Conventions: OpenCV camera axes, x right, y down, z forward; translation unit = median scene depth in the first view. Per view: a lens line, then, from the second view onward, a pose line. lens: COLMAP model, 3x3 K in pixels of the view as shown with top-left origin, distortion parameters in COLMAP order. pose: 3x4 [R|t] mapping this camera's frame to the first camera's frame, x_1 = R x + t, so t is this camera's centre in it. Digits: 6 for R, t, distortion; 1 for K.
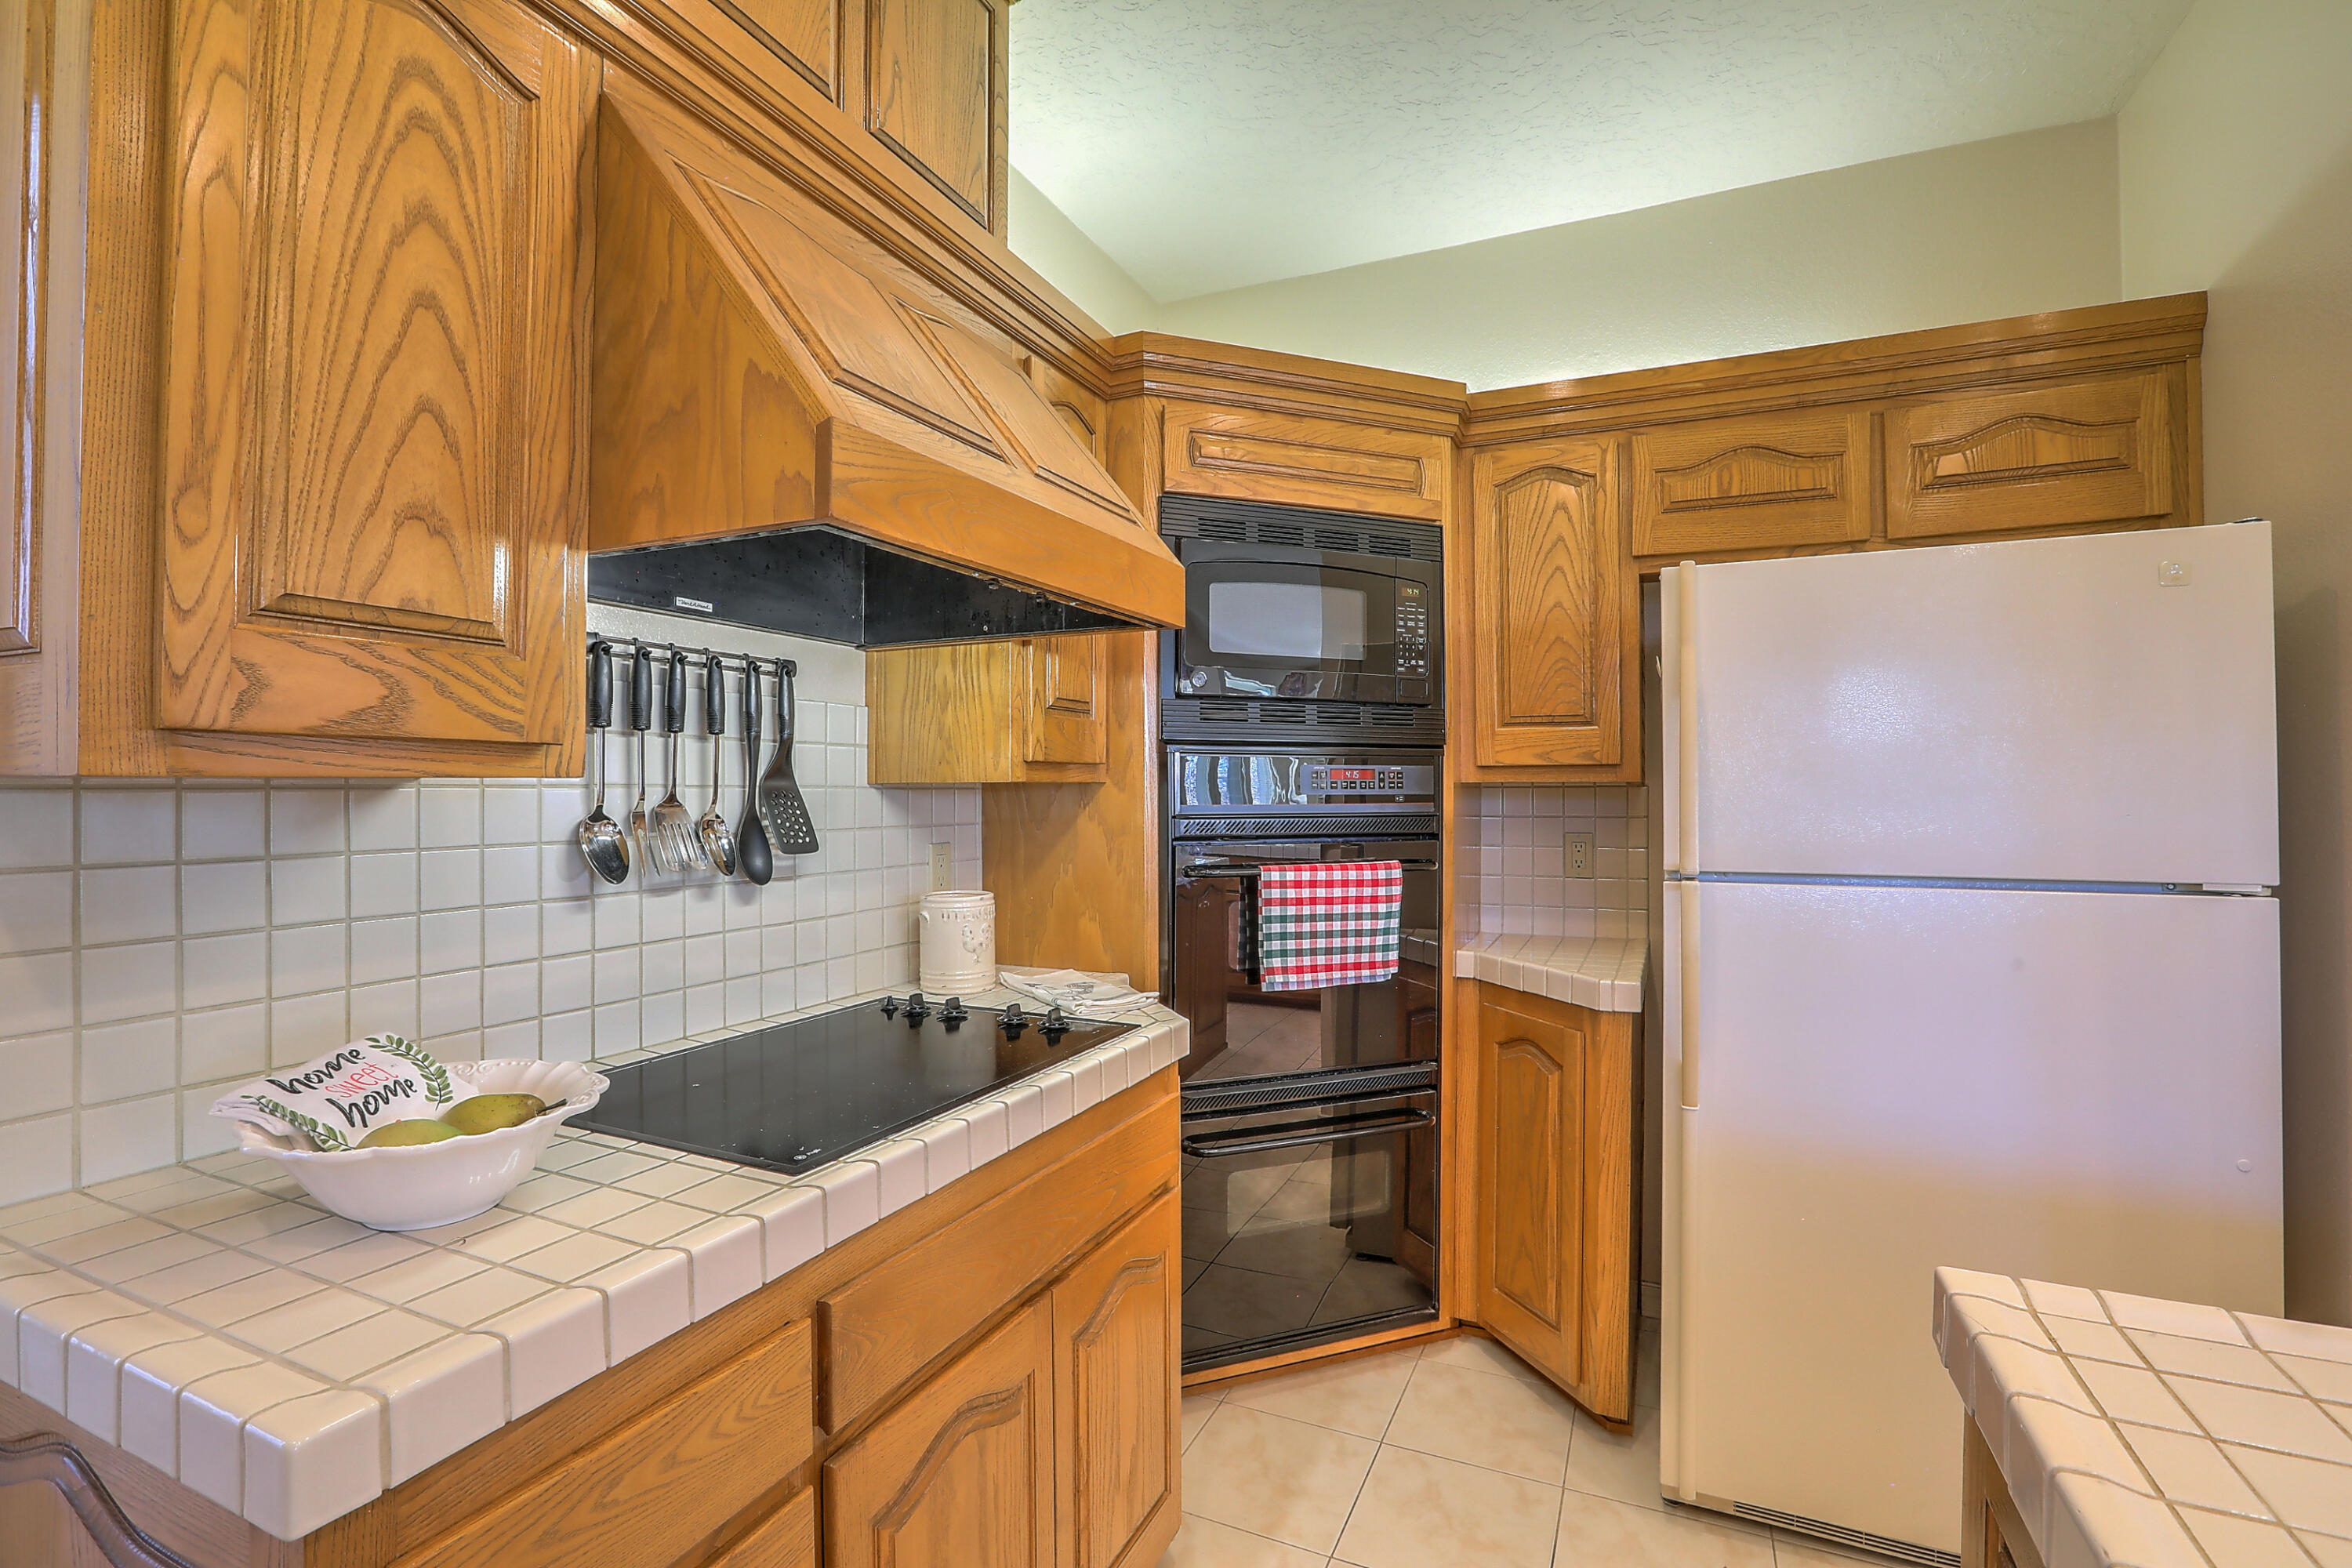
lens RADIAL K [[1062.9, 0, 1182.6], [0, 1062.9, 779.8], [0, 0, 1]] dist [-0.047711, 0.014977]
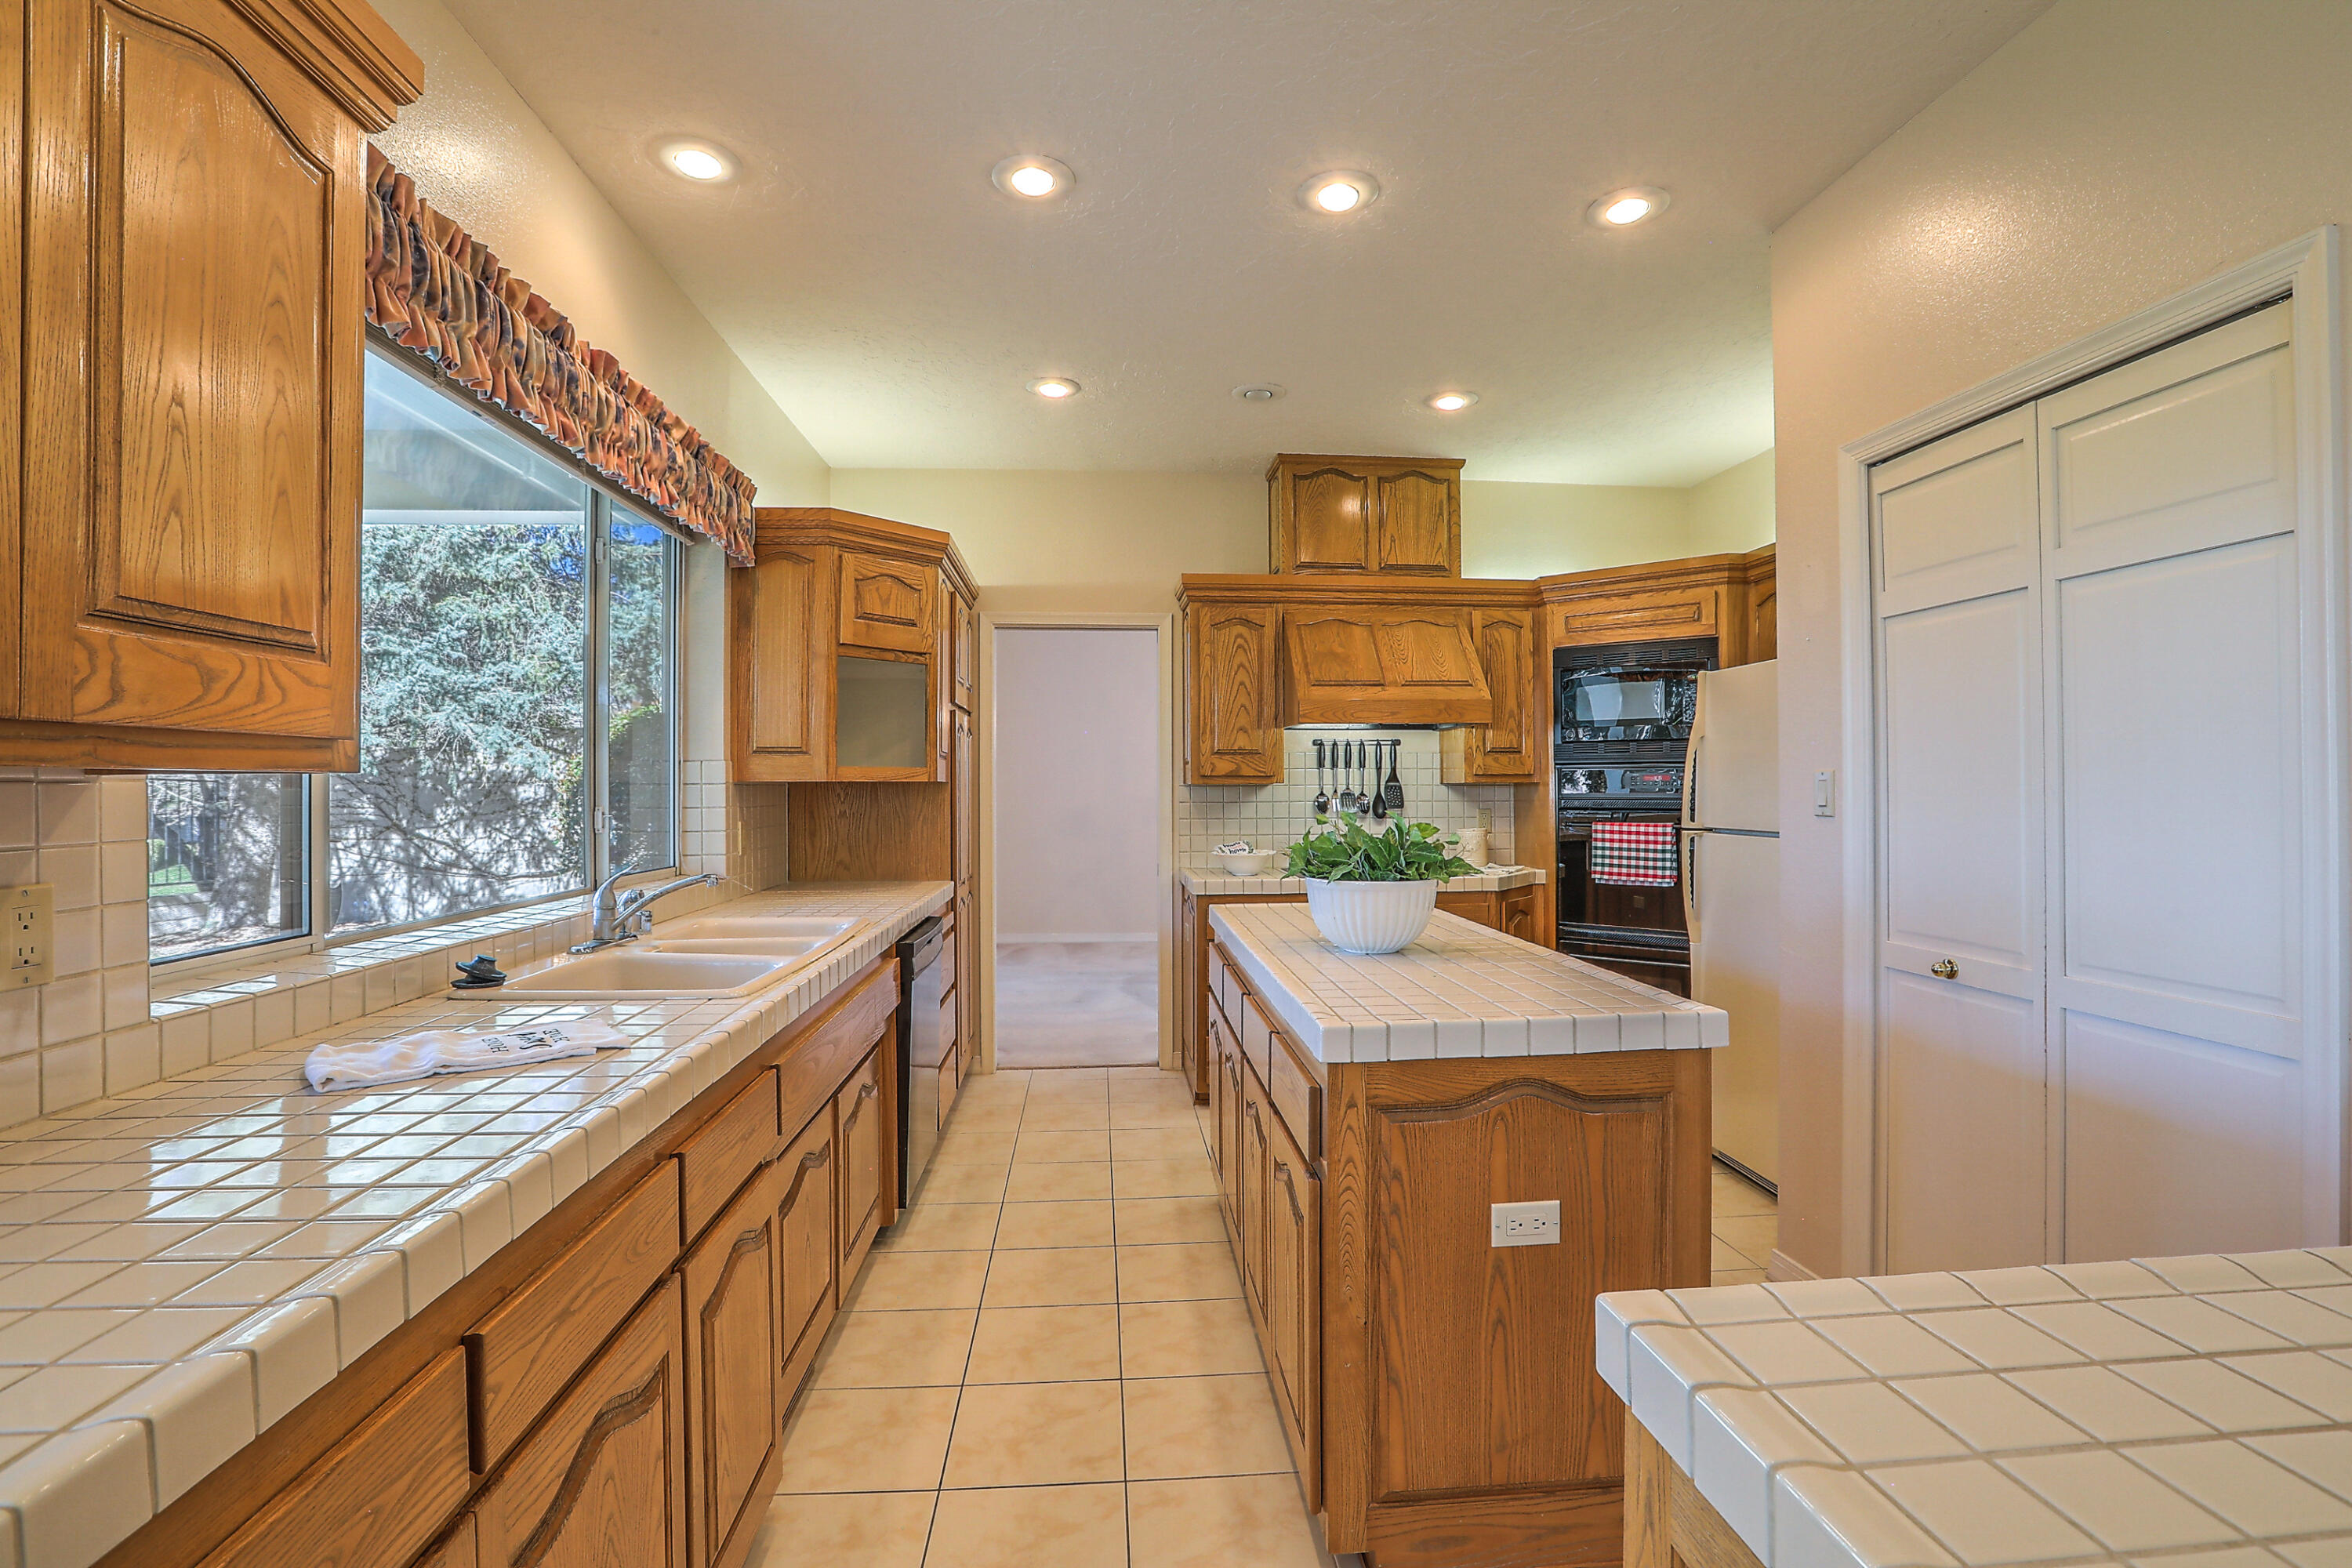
lens RADIAL K [[1066.6, 0, 1181.8], [0, 1066.6, 781.3], [0, 0, 1]] dist [-0.062429, 0.029930]
pose [[0.485722, -0.003526, -0.874106, 1.962341], [0.009743, 0.999952, 0.001380, -0.013186], [0.874059, -0.009187, 0.485733, -0.935831]]
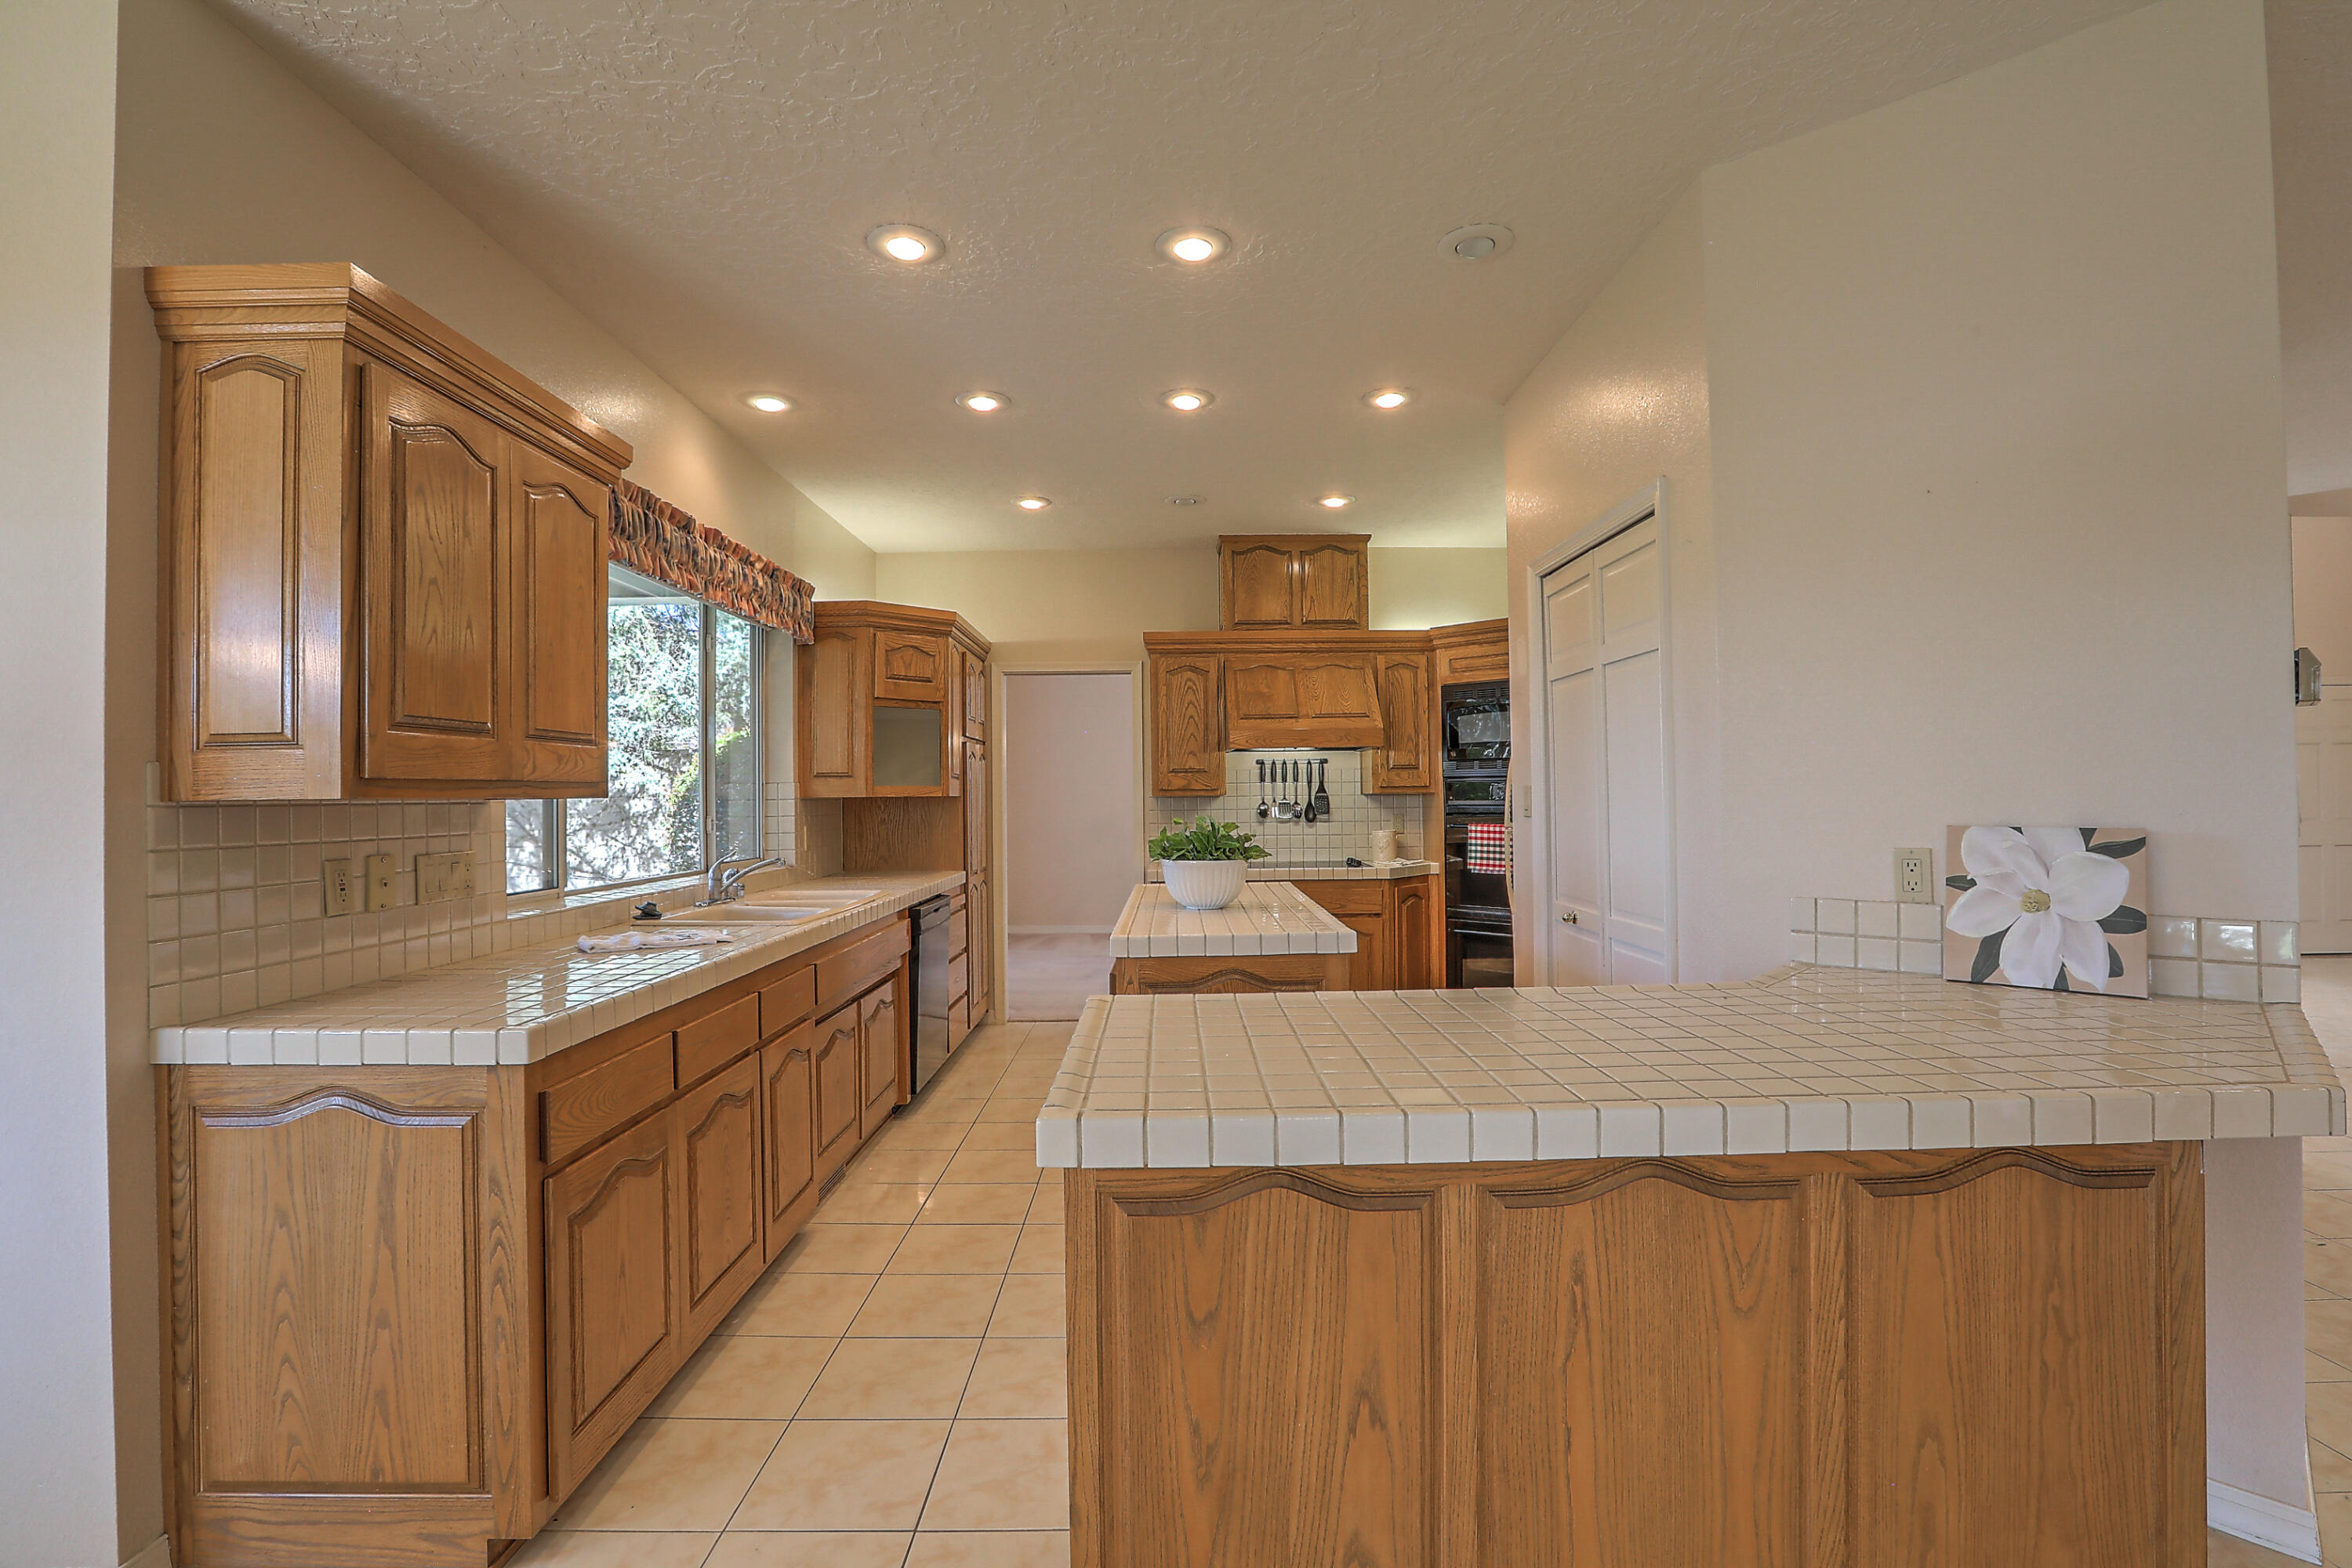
lens RADIAL K [[1066.6, 0, 1181.8], [0, 1066.6, 781.3], [0, 0, 1]] dist [-0.062429, 0.029930]
pose [[0.421051, -0.014894, -0.906915, 2.822206], [0.017803, 0.999808, -0.008154, -0.020813], [0.906862, -0.012713, 0.421235, -0.974146]]
